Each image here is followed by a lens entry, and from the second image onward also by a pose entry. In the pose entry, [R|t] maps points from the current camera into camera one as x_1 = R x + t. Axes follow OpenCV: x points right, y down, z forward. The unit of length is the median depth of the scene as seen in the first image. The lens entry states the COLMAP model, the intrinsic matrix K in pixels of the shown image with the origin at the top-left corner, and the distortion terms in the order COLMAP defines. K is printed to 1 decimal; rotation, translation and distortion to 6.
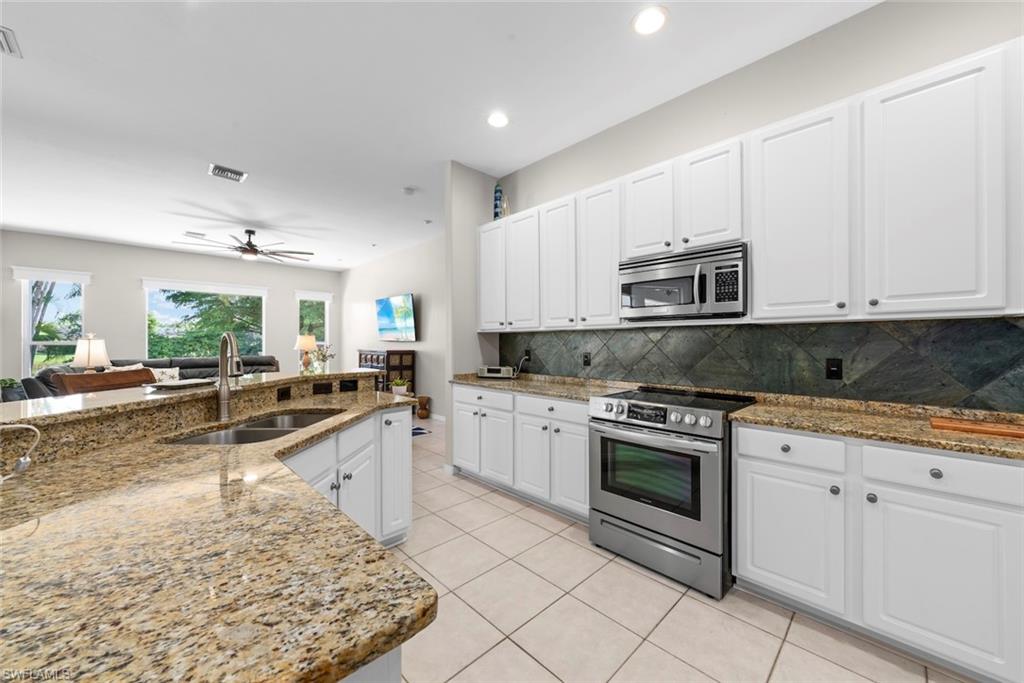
lens RADIAL K [[378.0, 0, 512.0], [0, 378.0, 341.5], [0, 0, 1]] dist [0.000196, 0.000007]
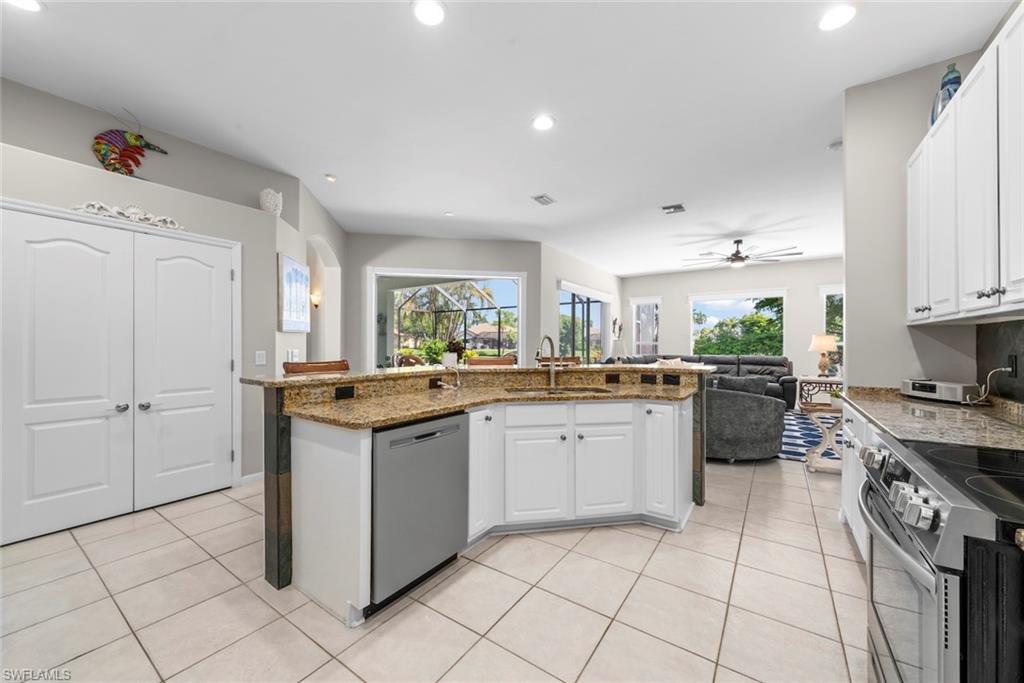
lens RADIAL K [[386.0, 0, 512.0], [0, 386.0, 341.5], [0, 0, 1]] dist [0.000338, 0.000053]
pose [[0.194612, -0.004711, -0.980869, 0.409459], [0.000513, 0.999989, -0.004701, 0.005594], [0.980880, 0.000412, 0.194612, 0.211195]]
